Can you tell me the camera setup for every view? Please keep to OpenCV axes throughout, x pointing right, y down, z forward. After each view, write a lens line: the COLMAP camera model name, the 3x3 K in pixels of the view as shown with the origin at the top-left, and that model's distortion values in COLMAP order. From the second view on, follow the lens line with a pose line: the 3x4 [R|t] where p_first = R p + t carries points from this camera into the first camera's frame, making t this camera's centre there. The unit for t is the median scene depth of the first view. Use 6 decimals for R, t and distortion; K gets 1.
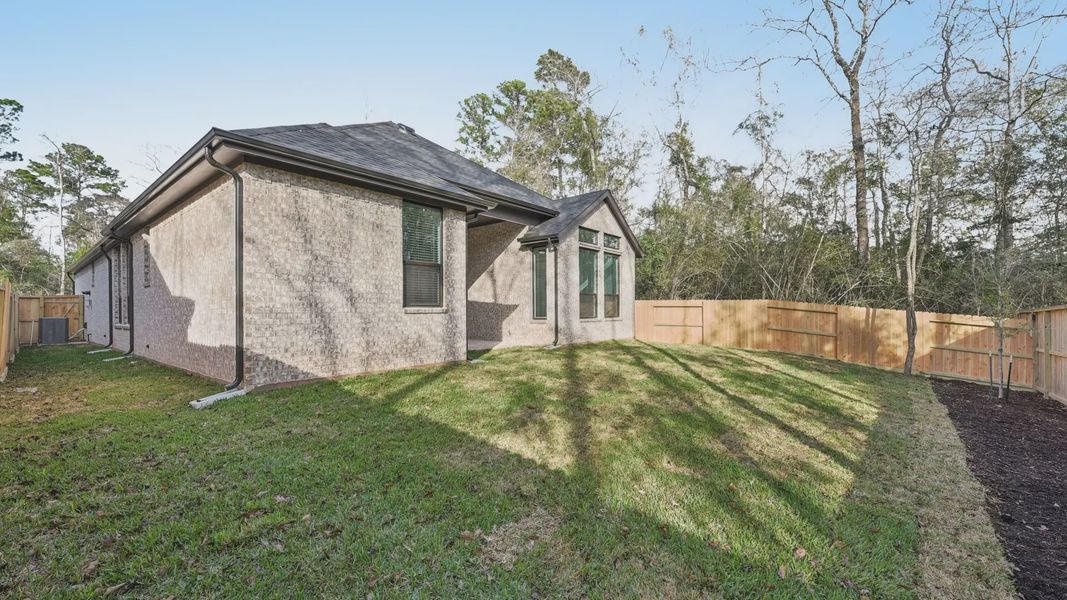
lens RADIAL K [[440.5, 0, 532.1], [0, 440.5, 317.0], [0, 0, 1]] dist [0.000420, 0.000053]
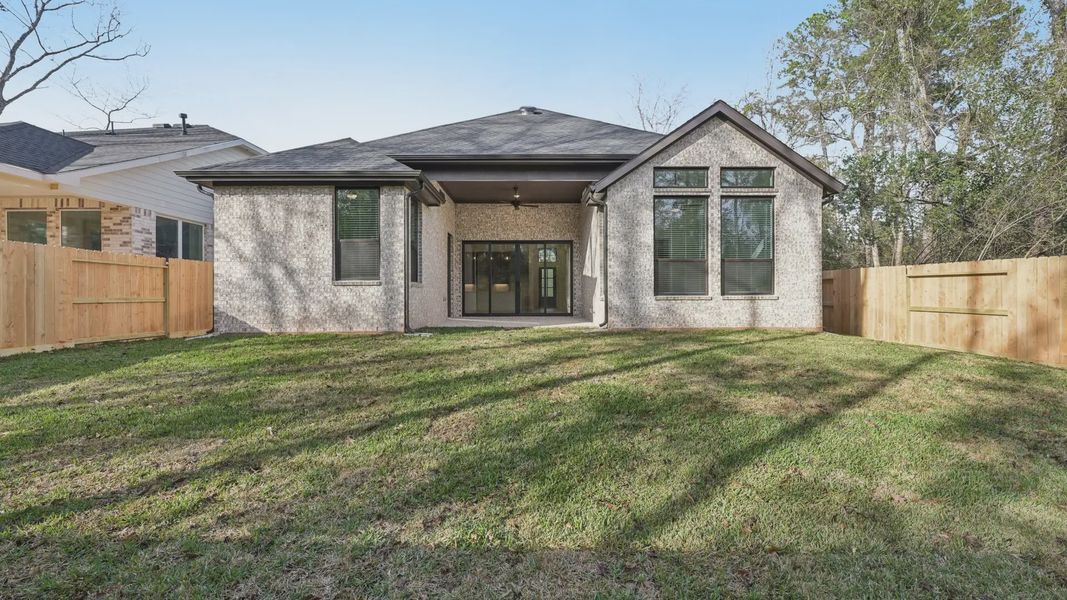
lens RADIAL K [[423.0, 0, 535.0], [0, 423.0, 301.3], [0, 0, 1]] dist [0.000109, 0.000142]
pose [[0.630968, 0.018530, -0.775588, 0.849638], [-0.011857, 0.999828, 0.014242, 0.010880], [0.775718, 0.000210, 0.631079, 0.660001]]
